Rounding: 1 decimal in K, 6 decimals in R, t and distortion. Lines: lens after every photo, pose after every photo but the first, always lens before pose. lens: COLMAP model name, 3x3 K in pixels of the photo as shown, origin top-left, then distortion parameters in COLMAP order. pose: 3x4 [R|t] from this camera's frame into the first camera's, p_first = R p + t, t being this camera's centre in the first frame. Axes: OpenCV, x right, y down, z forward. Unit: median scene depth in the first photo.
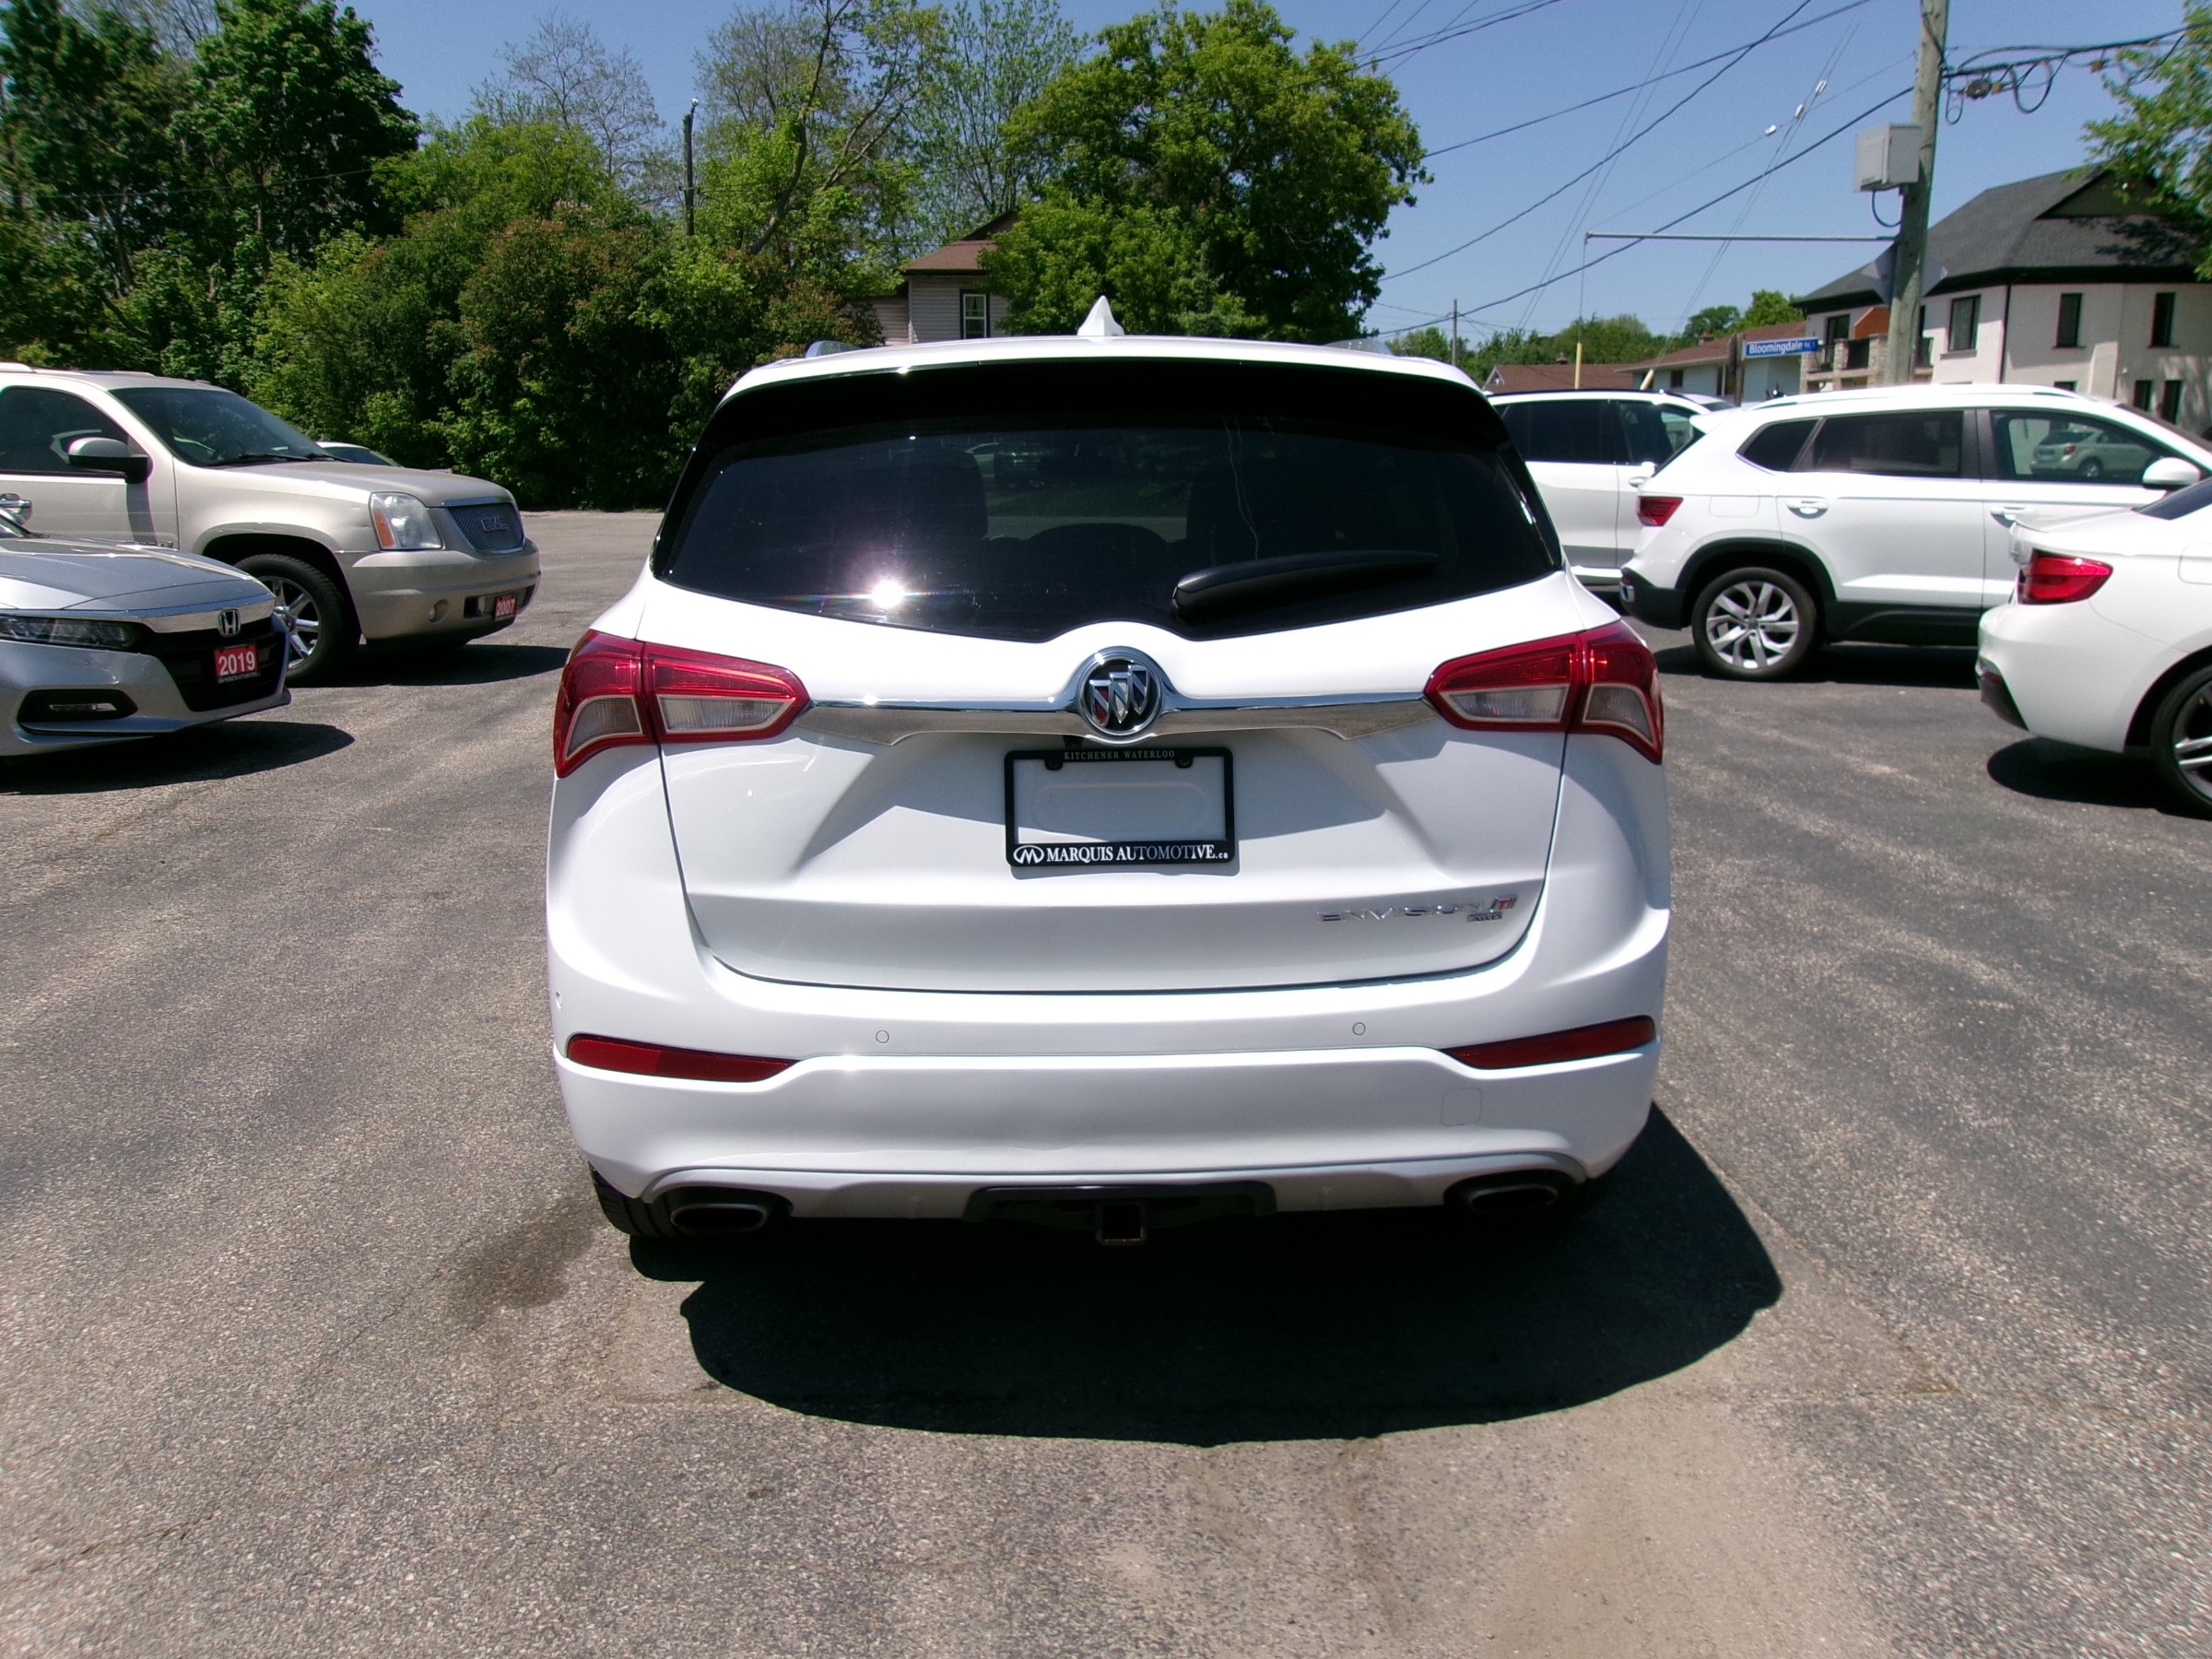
lens RADIAL K [[1724.6, 0, 1121.7], [0, 1724.6, 830.1], [0, 0, 1]] dist [-0.033524, 0.076307]
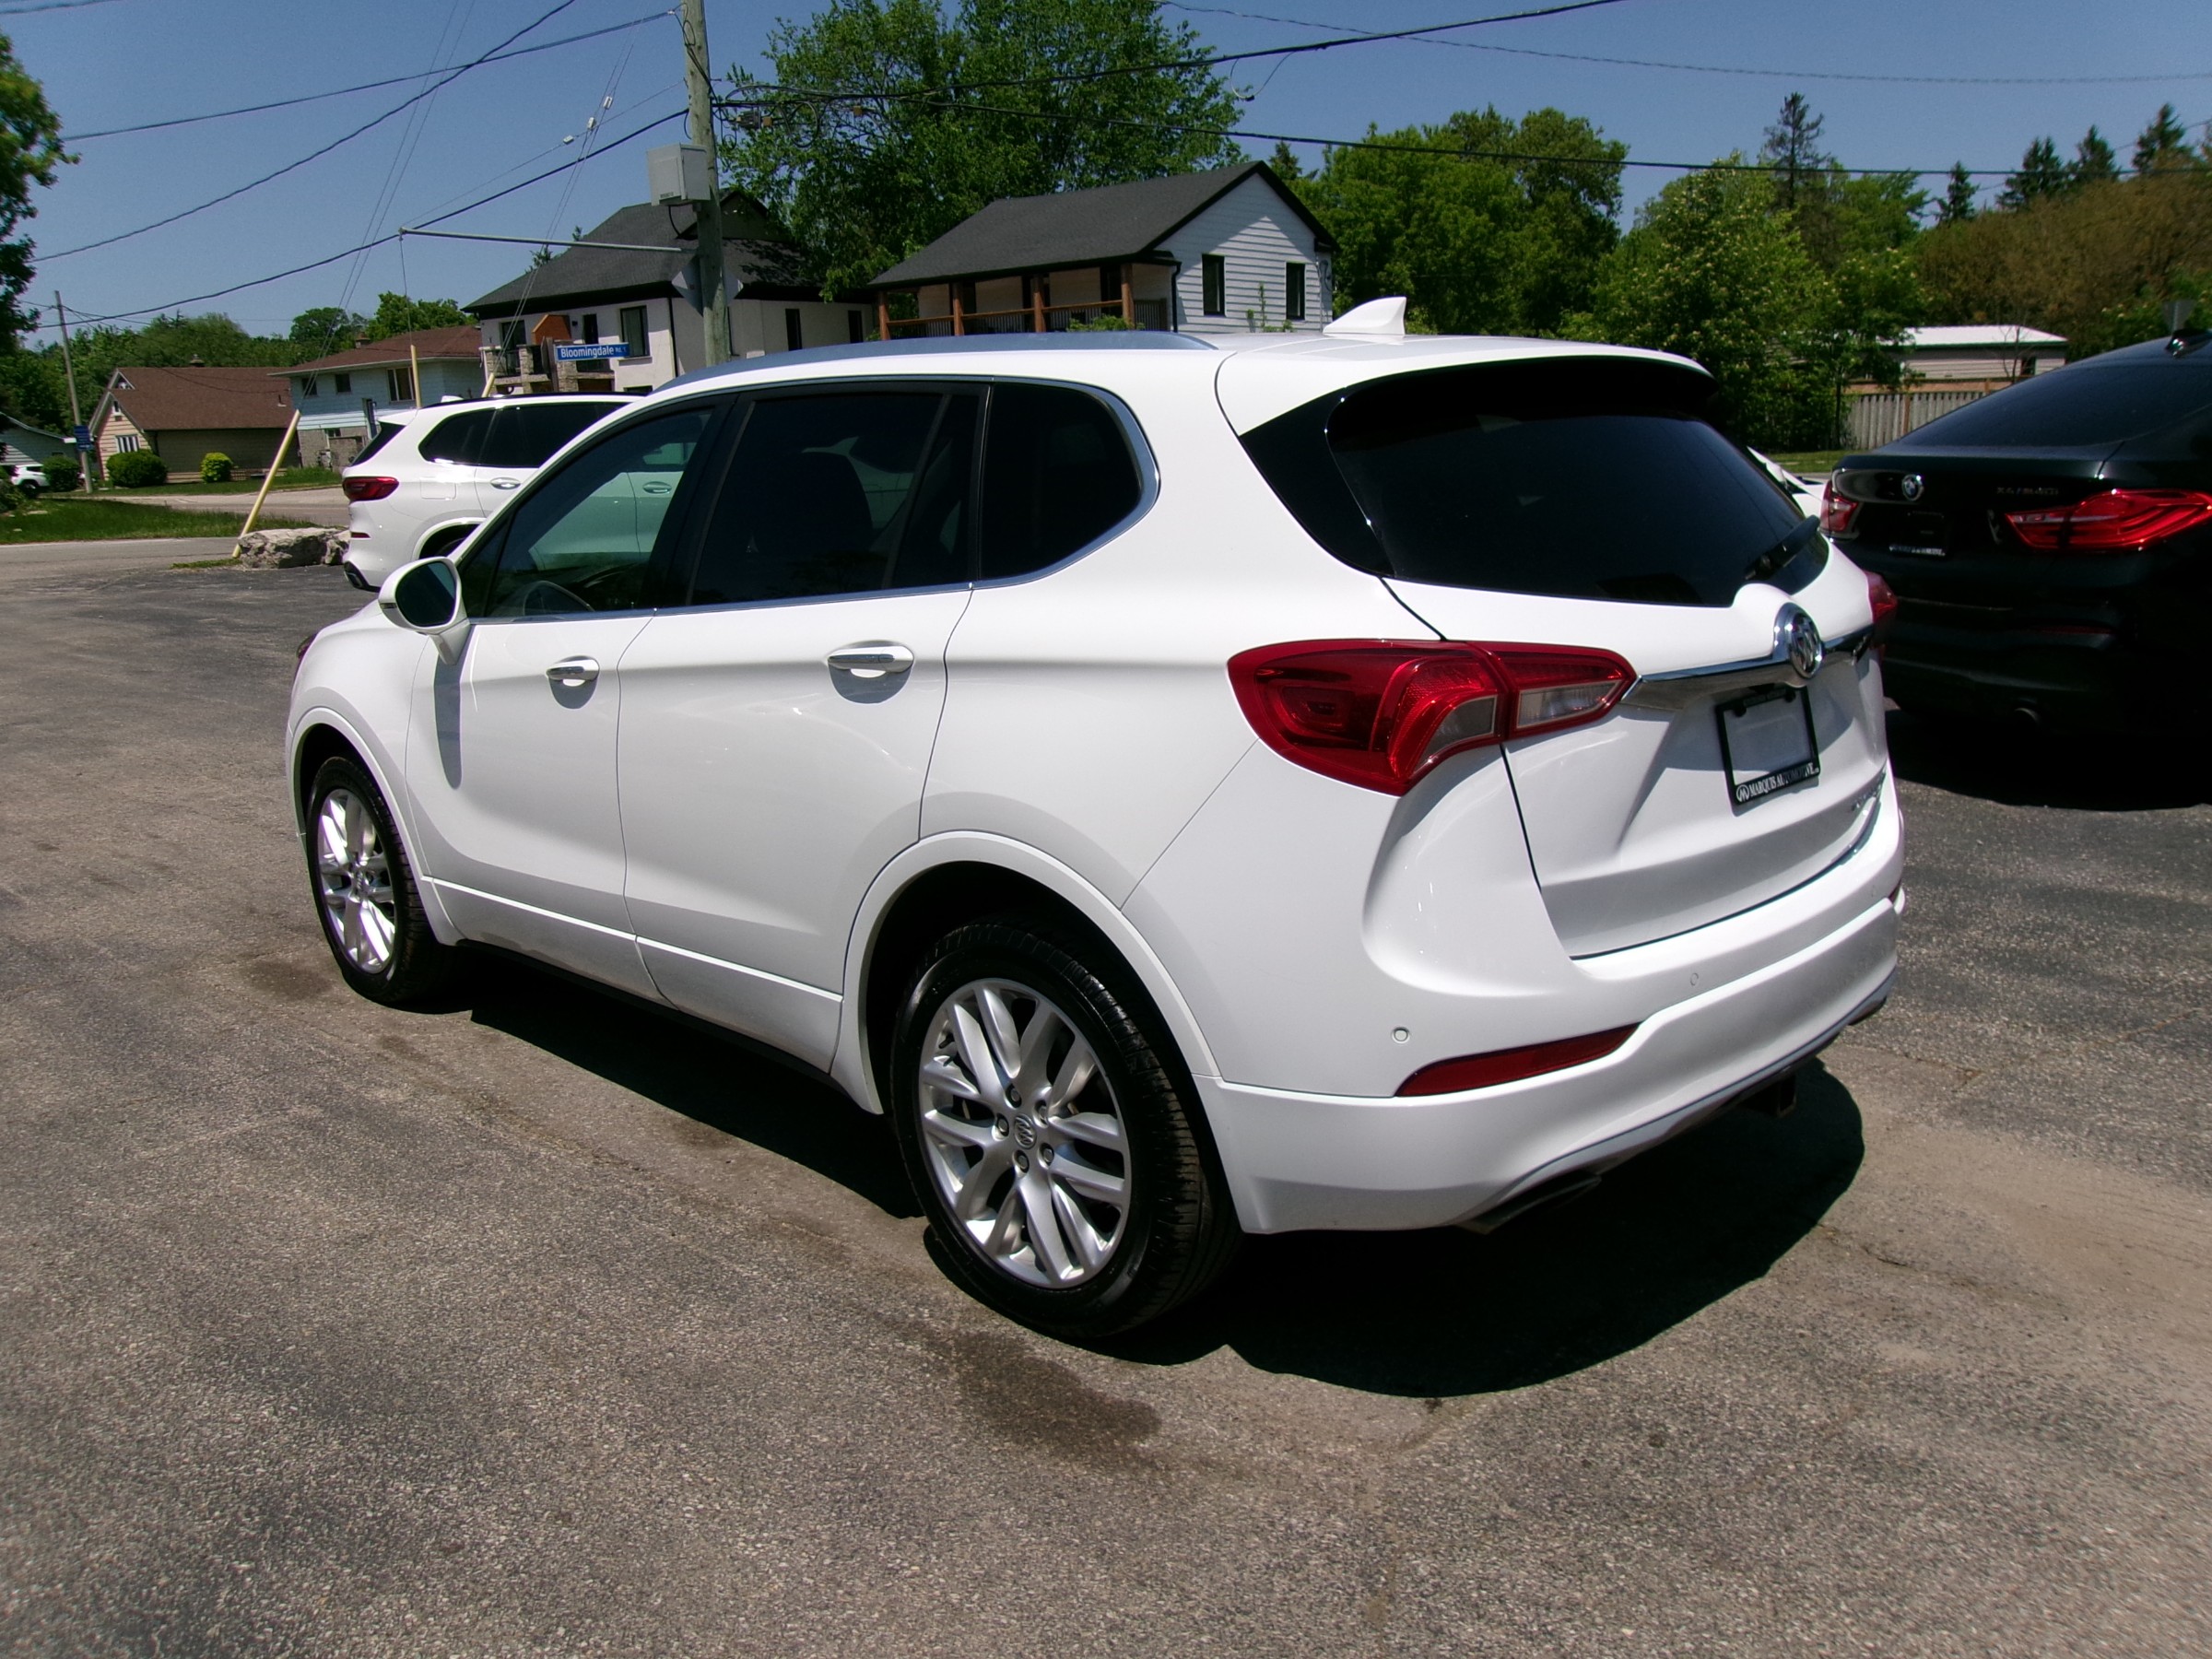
lens RADIAL K [[1732.6, 0, 1106.0], [0, 1732.6, 829.5], [0, 0, 1]] dist [-0.004508, 0.012502]
pose [[0.737381, -0.167252, 0.654443, -0.086477], [0.170319, 0.983593, 0.059467, -0.007850], [-0.653652, 0.067614, 0.753769, 0.032086]]
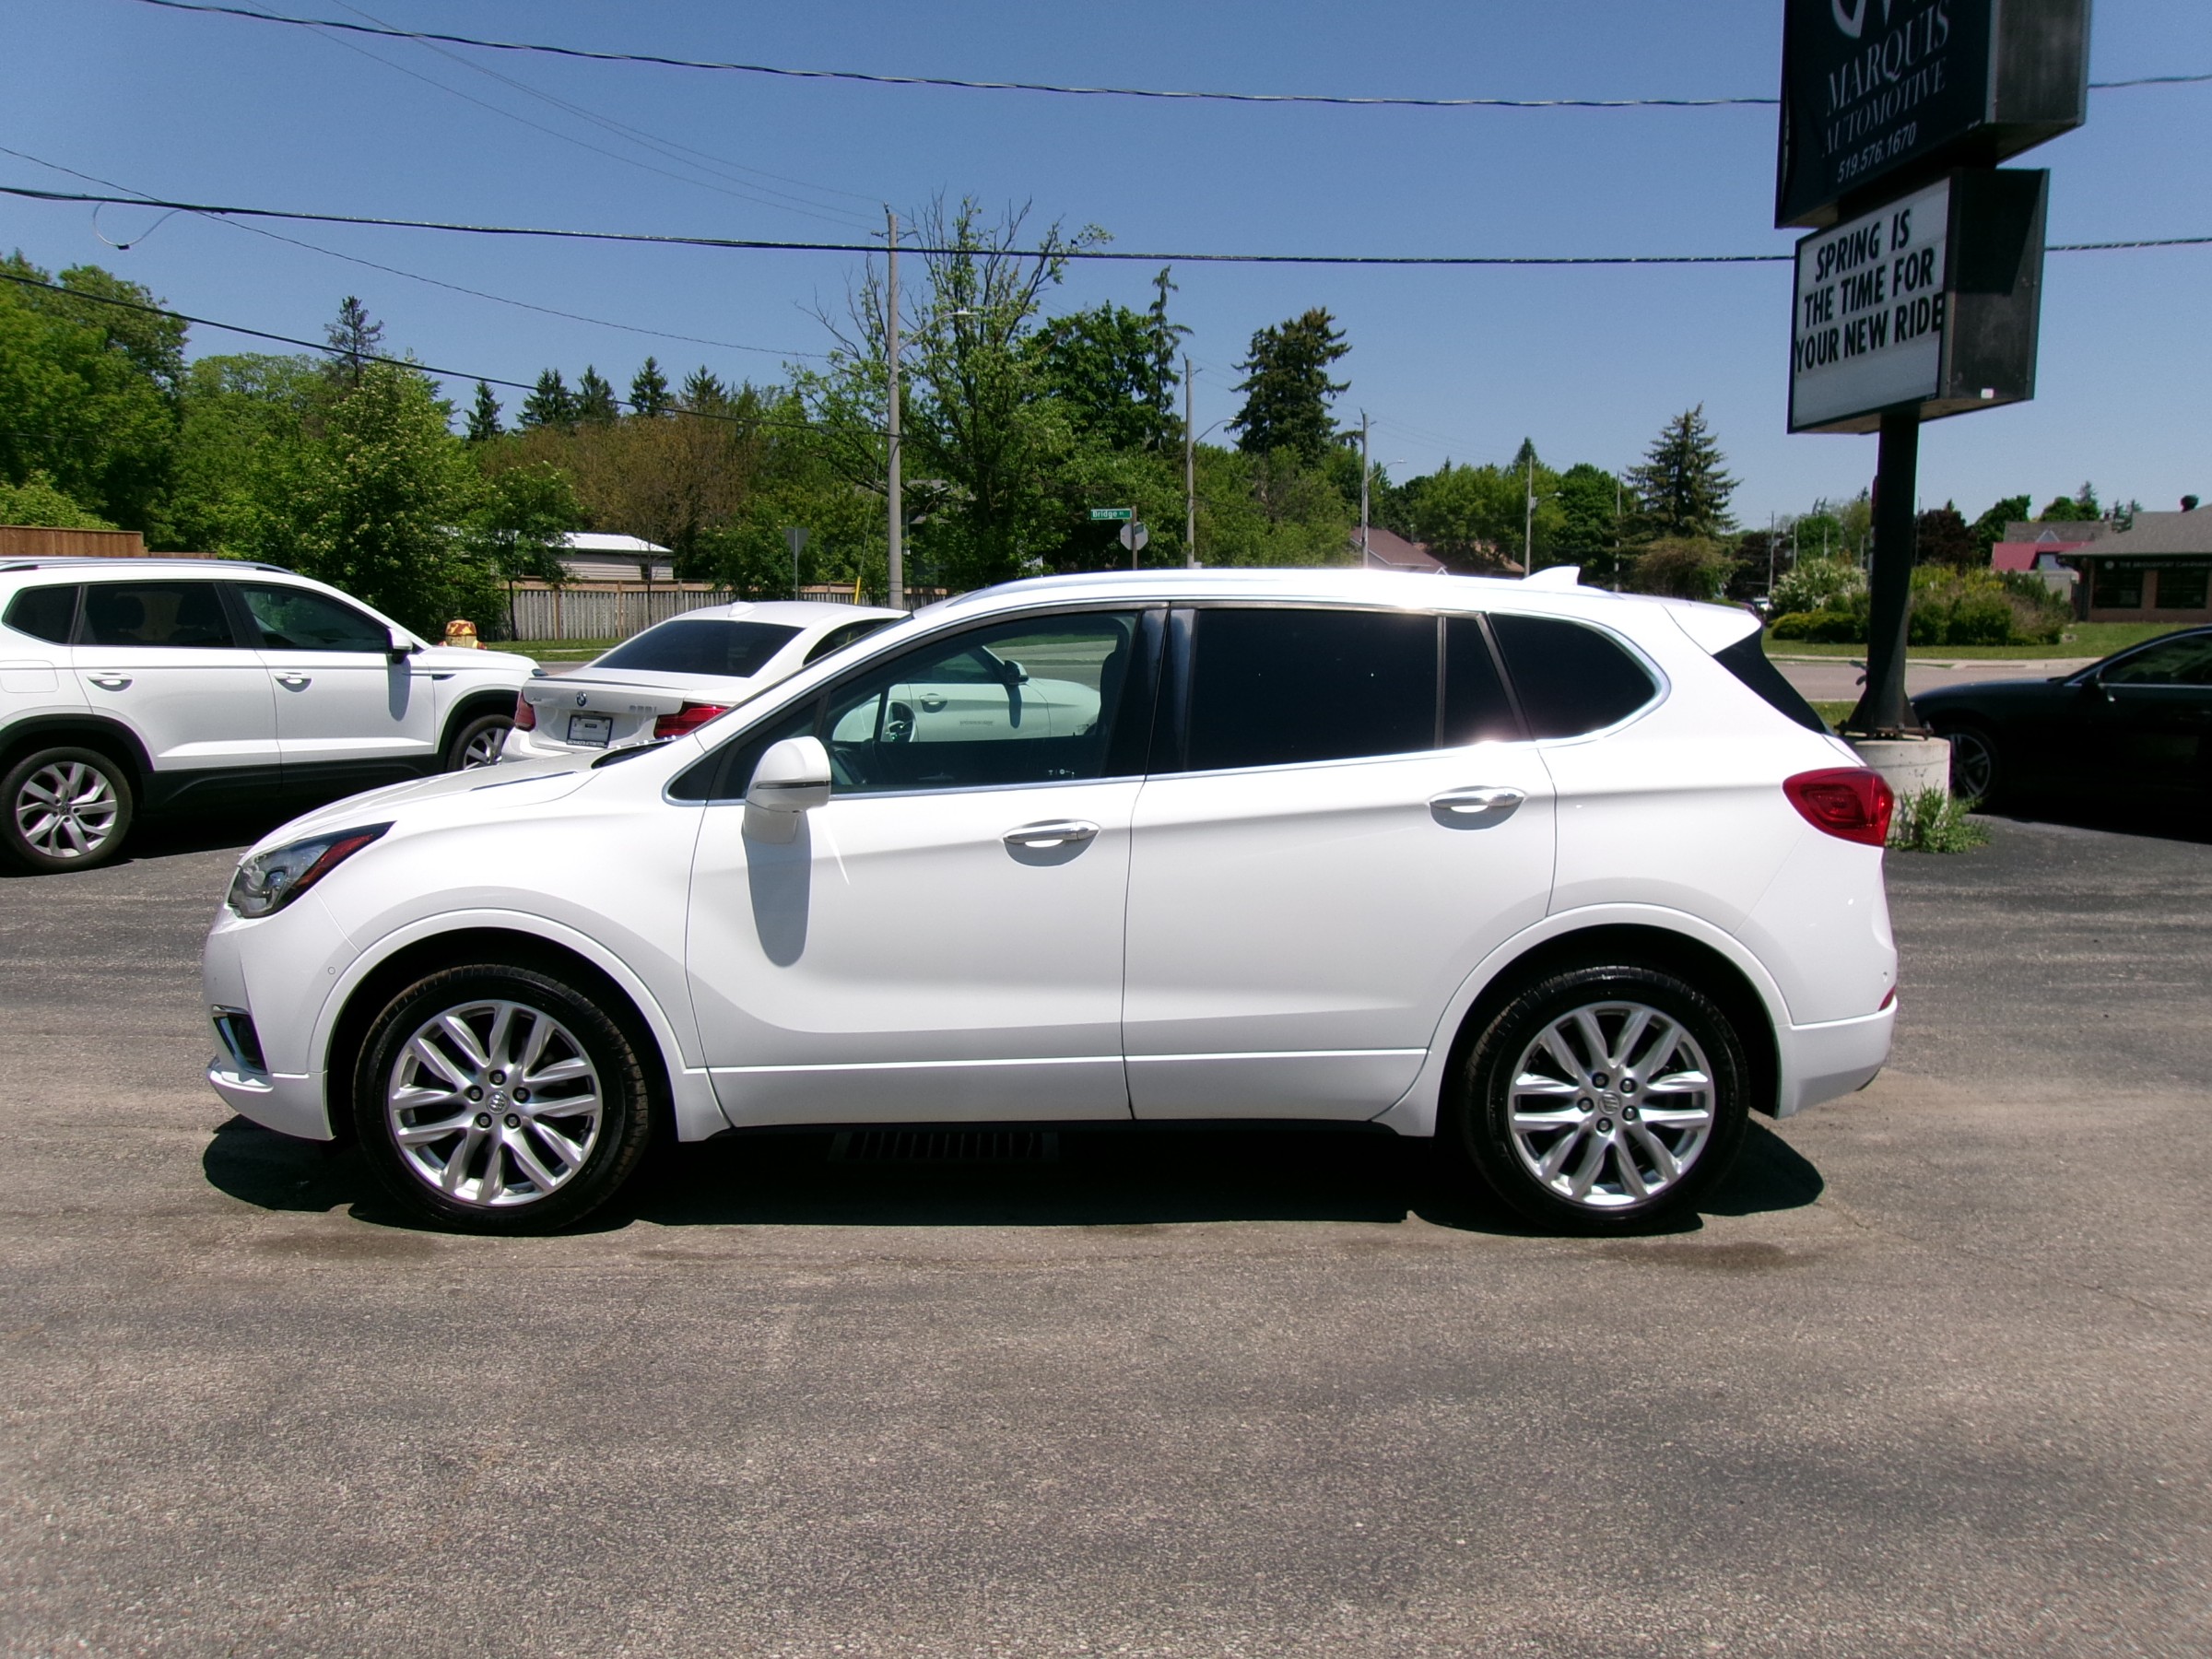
lens RADIAL K [[1724.6, 0, 1121.7], [0, 1724.6, 830.1], [0, 0, 1]] dist [-0.033524, 0.076307]
pose [[0.024119, -0.122148, 0.992219, -0.169503], [0.201082, 0.972816, 0.114872, -0.033054], [-0.979277, 0.196747, 0.048026, 0.135803]]
